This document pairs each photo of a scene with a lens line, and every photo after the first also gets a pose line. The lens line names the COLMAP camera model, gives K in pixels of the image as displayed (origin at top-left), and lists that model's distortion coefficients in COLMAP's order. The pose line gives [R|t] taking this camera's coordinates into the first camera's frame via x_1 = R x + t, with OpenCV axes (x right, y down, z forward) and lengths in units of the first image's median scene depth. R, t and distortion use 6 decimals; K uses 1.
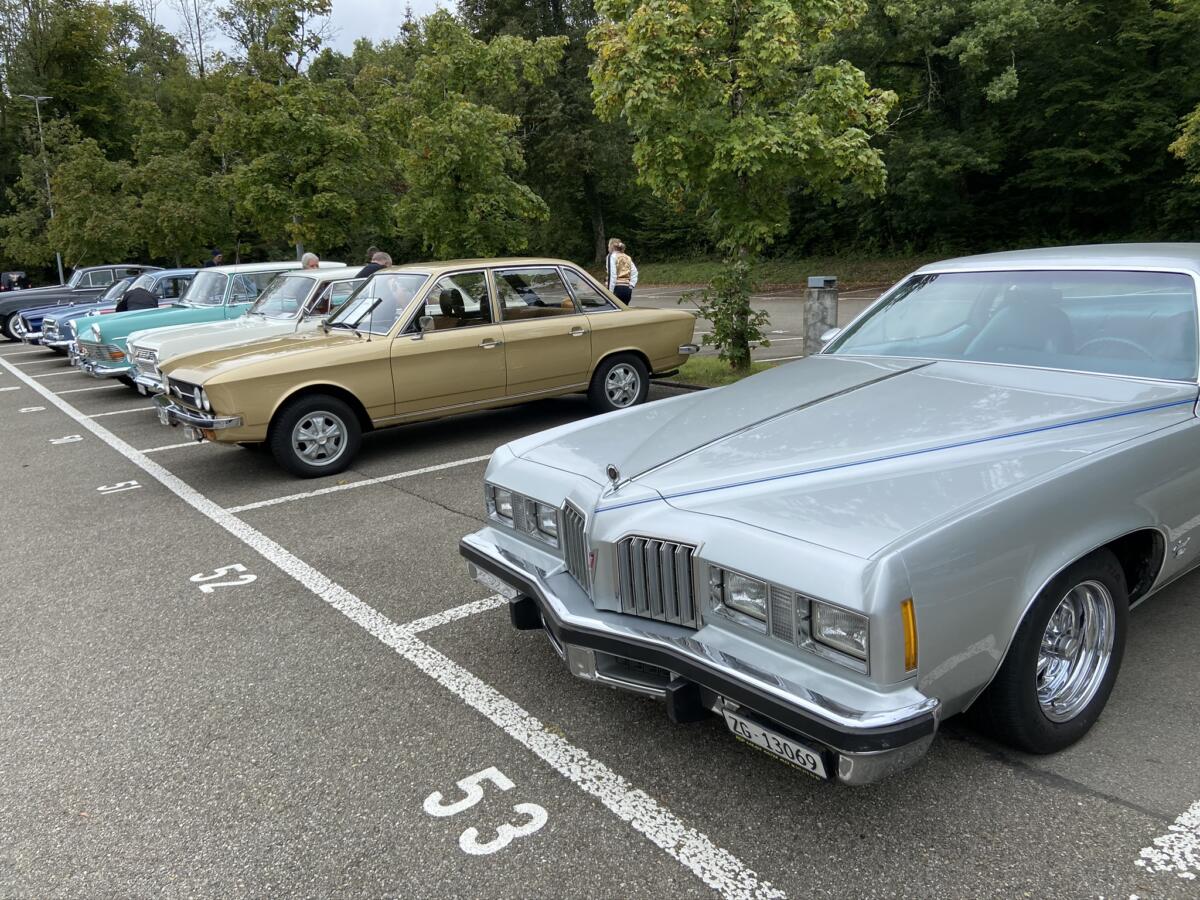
lens RADIAL K [[902.2, 0, 600.0], [0, 902.2, 450.0], [0, 0, 1]] dist [0.104333, -0.132042]
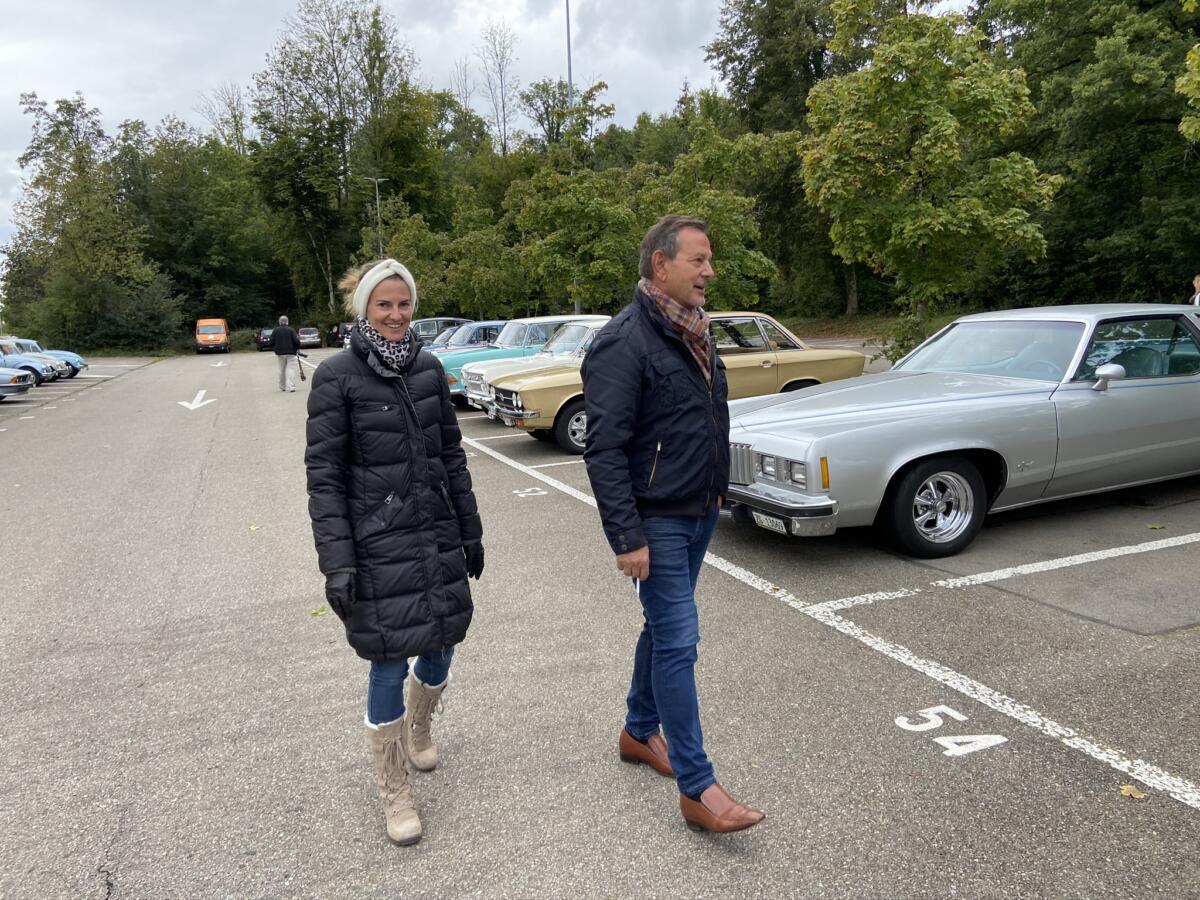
lens RADIAL K [[902.2, 0, 600.0], [0, 902.2, 450.0], [0, 0, 1]] dist [0.104333, -0.132042]
pose [[0.960387, 0.045711, -0.274894, 0.062450], [-0.061153, 0.996980, -0.047865, 0.042993], [0.271876, 0.062780, 0.960282, -0.206415]]
